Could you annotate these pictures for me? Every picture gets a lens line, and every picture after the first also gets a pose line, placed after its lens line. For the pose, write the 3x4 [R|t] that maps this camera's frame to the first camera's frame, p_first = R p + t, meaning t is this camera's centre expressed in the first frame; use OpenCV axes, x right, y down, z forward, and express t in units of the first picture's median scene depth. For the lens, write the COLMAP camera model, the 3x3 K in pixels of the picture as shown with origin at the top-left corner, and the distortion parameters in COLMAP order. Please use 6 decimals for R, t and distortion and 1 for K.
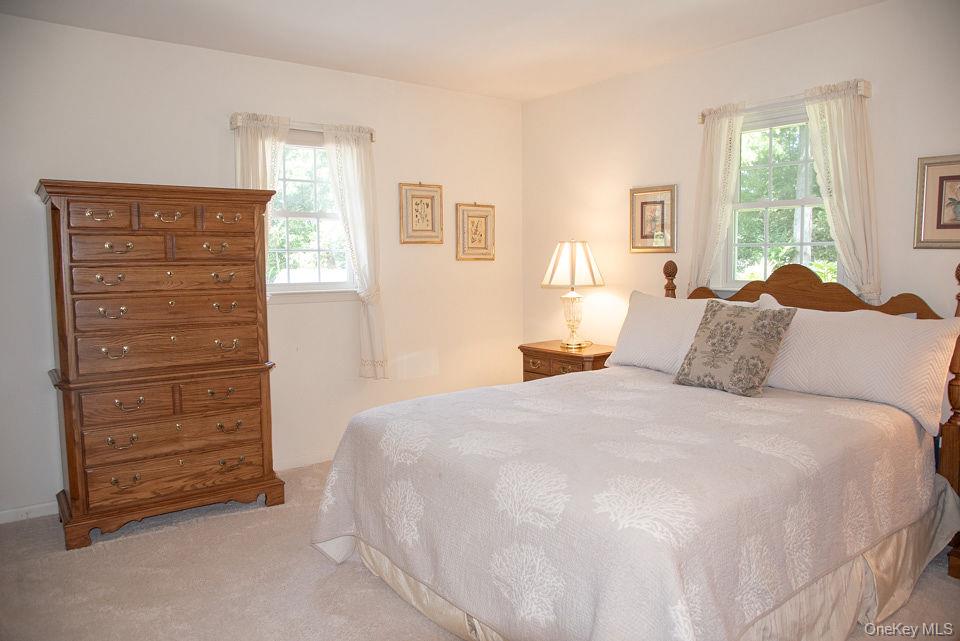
lens RADIAL K [[669.4, 0, 477.9], [0, 669.4, 307.1], [0, 0, 1]] dist [-0.073533, 0.071631]
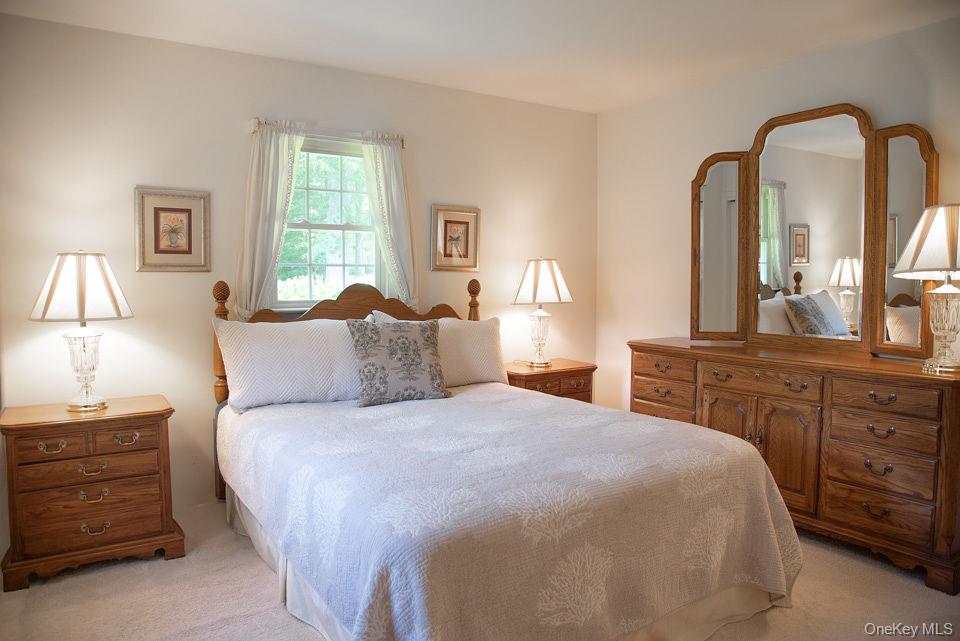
lens RADIAL K [[665.9, 0, 482.2], [0, 665.9, 319.4], [0, 0, 1]] dist [-0.119467, 0.070678]
pose [[0.075527, -0.055166, 0.995617, -0.408504], [0.072796, 0.996109, 0.049671, -0.029870], [-0.994483, 0.068725, 0.079249, 0.469687]]
